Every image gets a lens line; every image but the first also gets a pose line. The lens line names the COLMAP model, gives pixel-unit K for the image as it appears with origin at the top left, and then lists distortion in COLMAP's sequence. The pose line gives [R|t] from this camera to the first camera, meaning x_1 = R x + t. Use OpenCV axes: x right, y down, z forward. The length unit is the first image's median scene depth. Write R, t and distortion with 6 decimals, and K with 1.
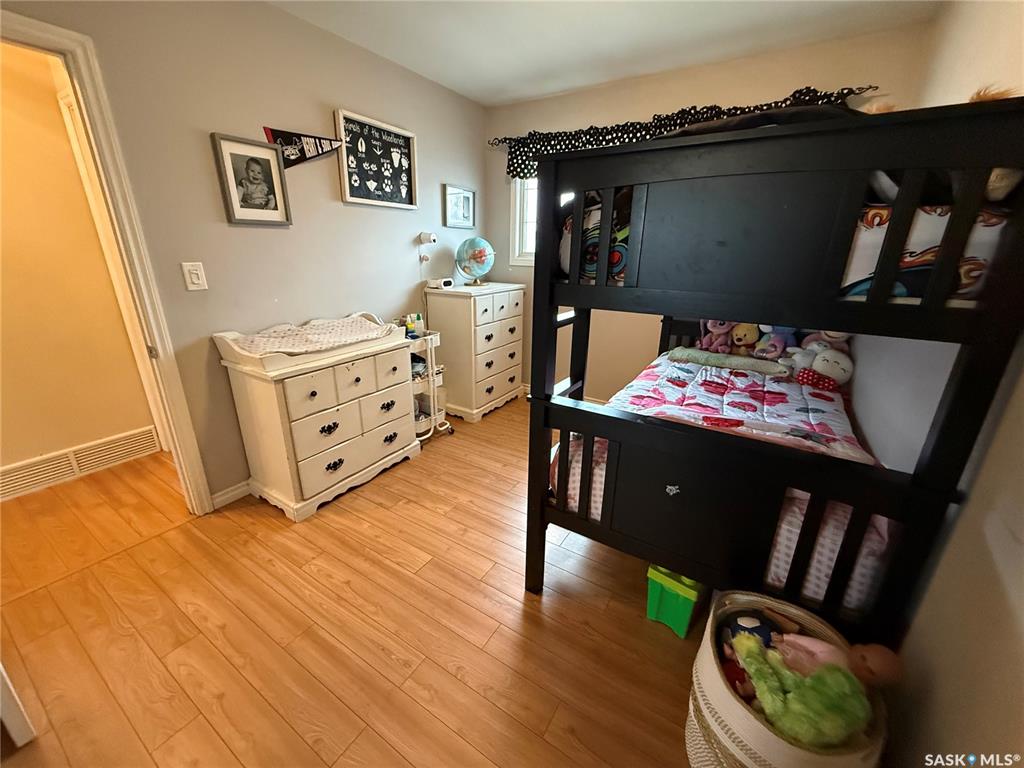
lens RADIAL K [[406.8, 0, 512.2], [0, 406.8, 386.8], [0, 0, 1]] dist [-0.001474, 0.000657]
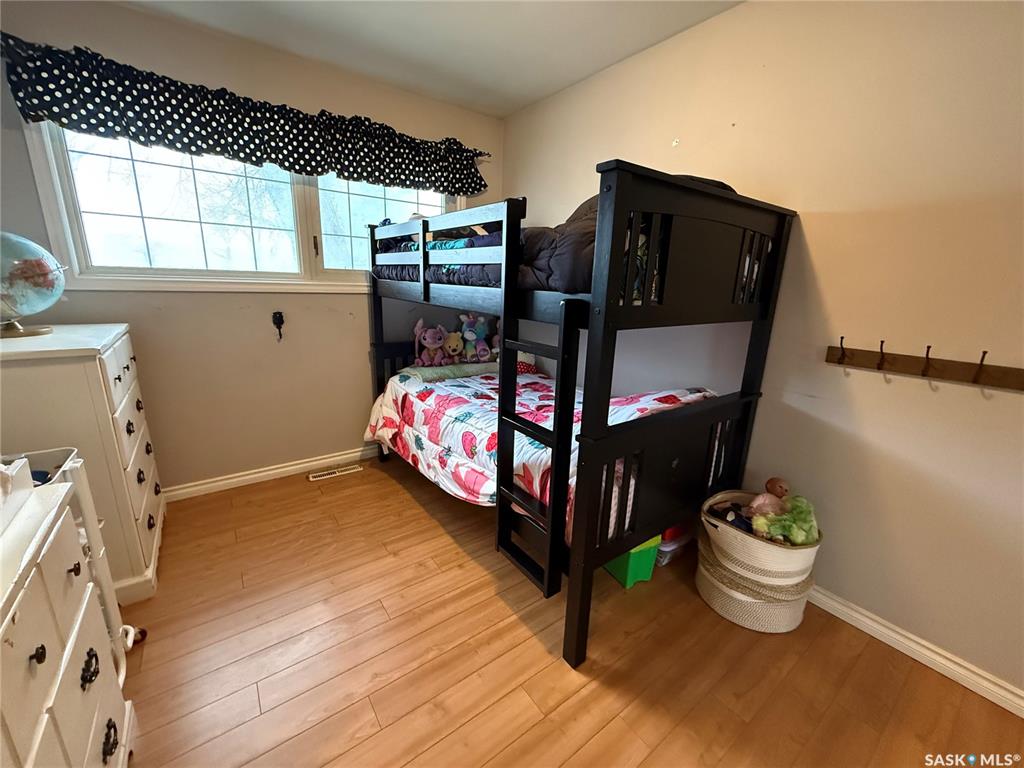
lens RADIAL K [[406.8, 0, 507.9], [0, 406.8, 386.5], [0, 0, 1]] dist [-0.001474, 0.000657]
pose [[0.367349, -0.239140, 0.898814, -0.491585], [0.276840, 0.950693, 0.139798, -0.163658], [-0.887927, 0.197473, 0.415440, 0.512878]]
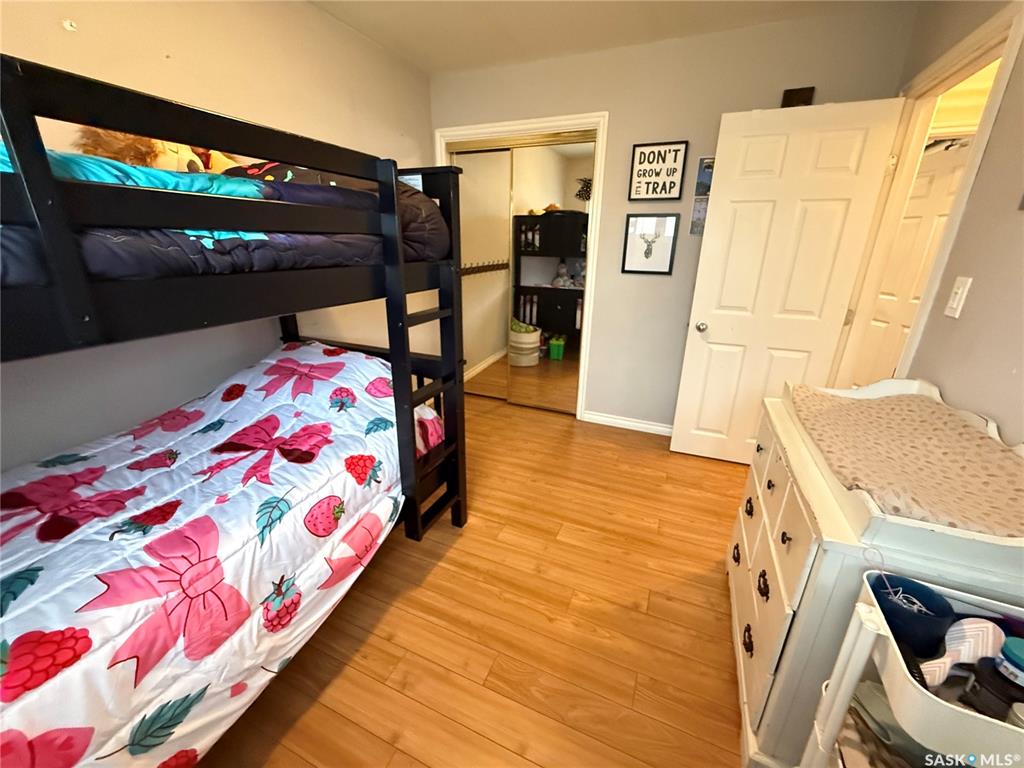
lens RADIAL K [[406.8, 0, 512.2], [0, 406.8, 382.4], [0, 0, 1]] dist [-0.001474, 0.000657]
pose [[-0.987853, 0.025924, -0.153214, 0.058296], [-0.074168, 0.787766, 0.611494, -0.458374], [0.136549, 0.615429, -0.776274, 1.332499]]
